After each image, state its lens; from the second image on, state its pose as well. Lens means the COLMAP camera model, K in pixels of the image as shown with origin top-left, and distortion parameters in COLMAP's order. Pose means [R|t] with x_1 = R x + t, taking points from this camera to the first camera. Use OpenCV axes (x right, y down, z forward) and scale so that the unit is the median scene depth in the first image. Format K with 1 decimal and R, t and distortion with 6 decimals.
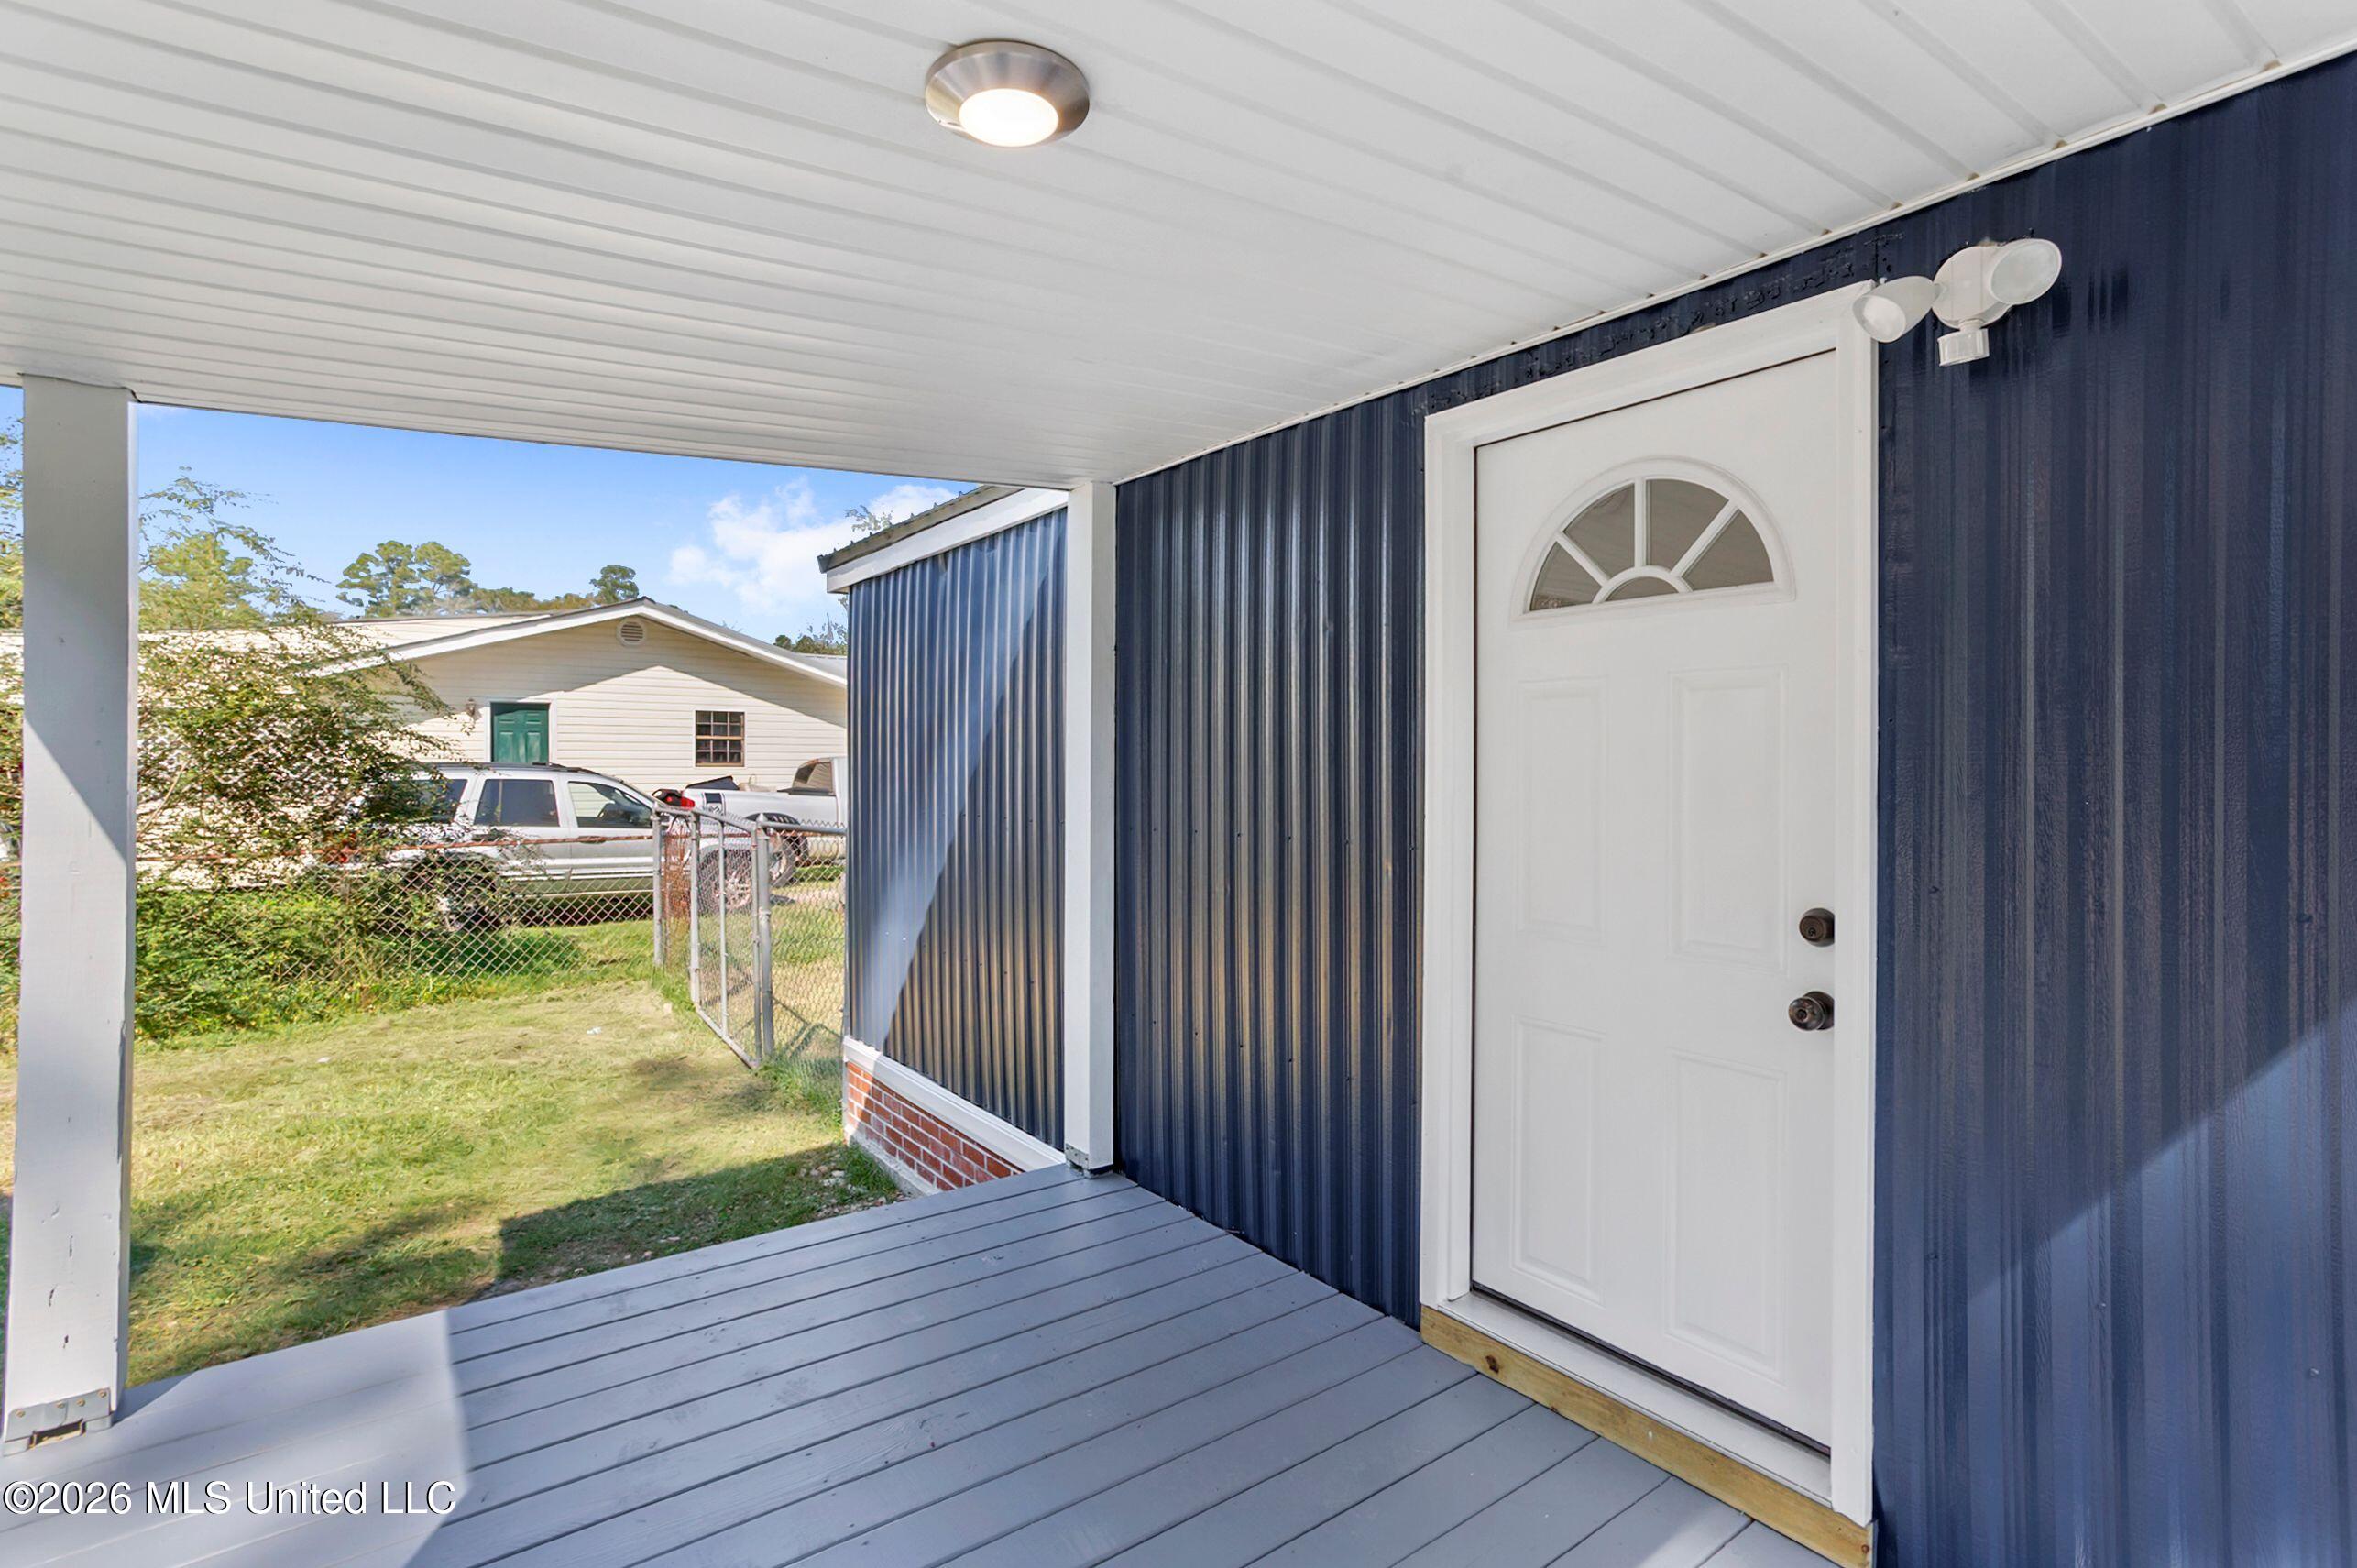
lens RADIAL K [[1139.1, 0, 1184.6], [0, 1139.1, 768.5], [0, 0, 1]] dist [-0.049877, 0.035618]
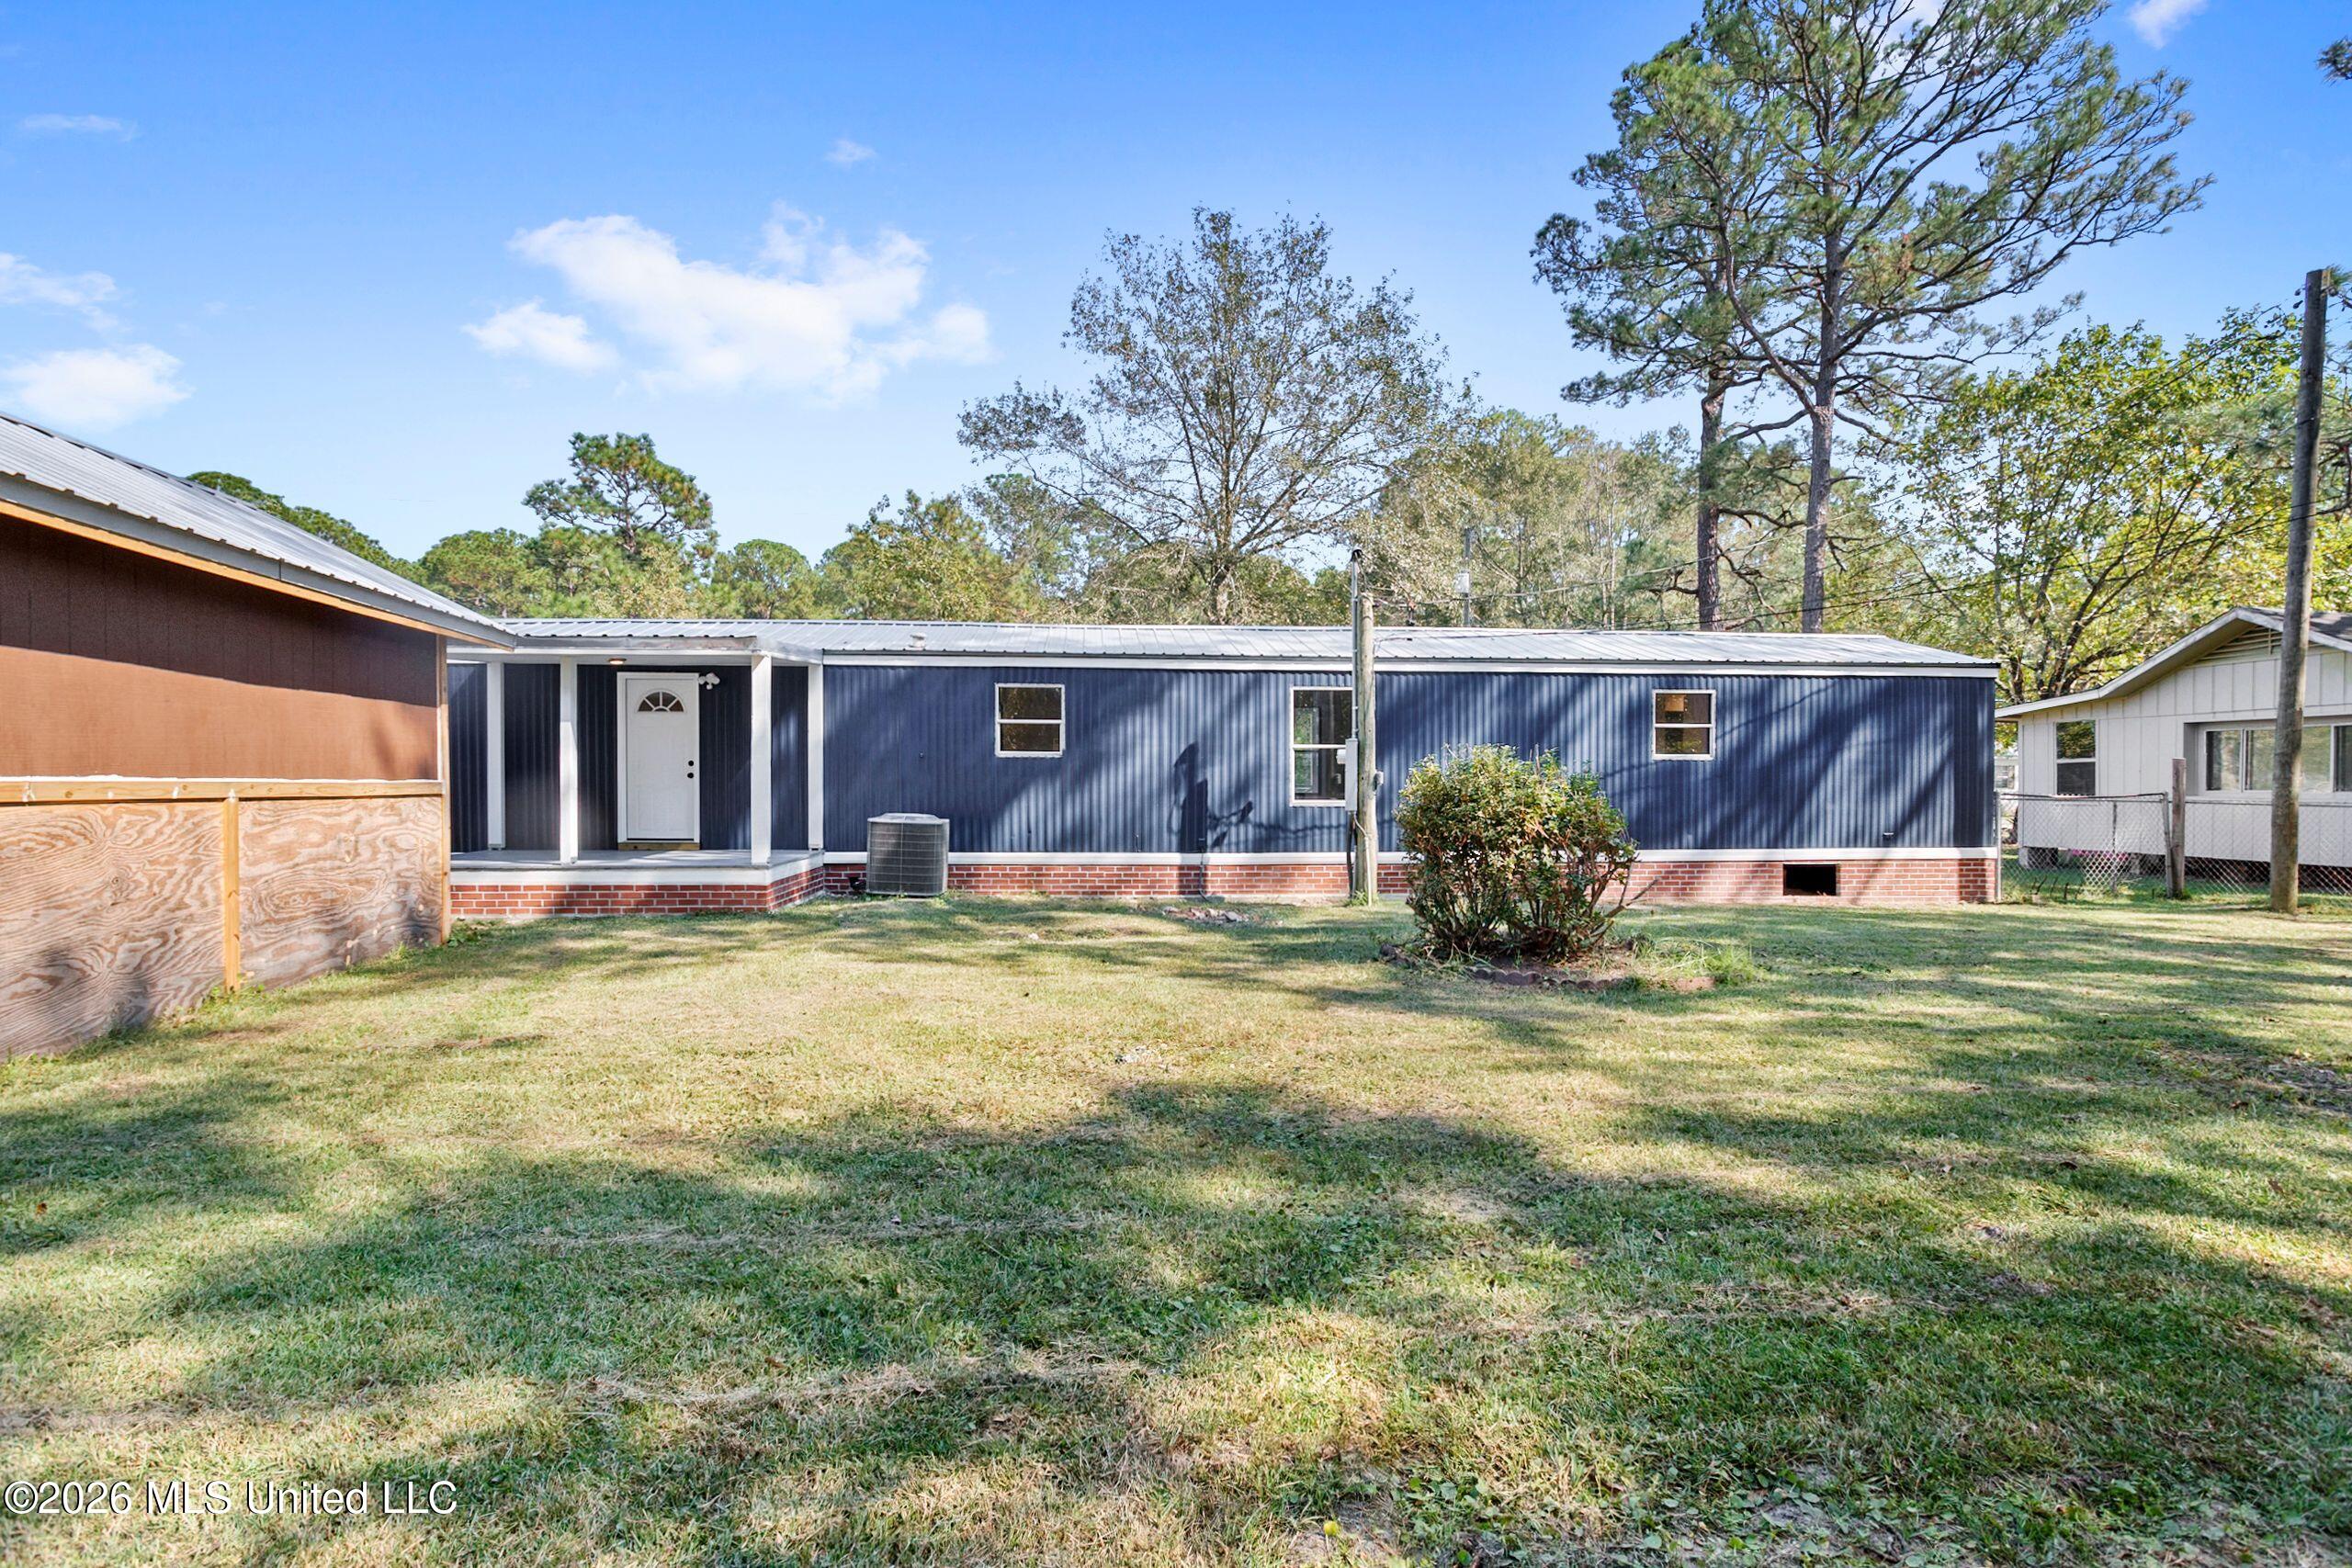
lens RADIAL K [[1136.6, 0, 1182.1], [0, 1136.6, 768.5], [0, 0, 1]] dist [-0.049877, 0.035618]
pose [[0.530526, -0.017149, 0.847495, -3.059440], [0.004108, 0.999836, 0.017660, 0.053752], [-0.847659, -0.005888, 0.530509, -4.318250]]
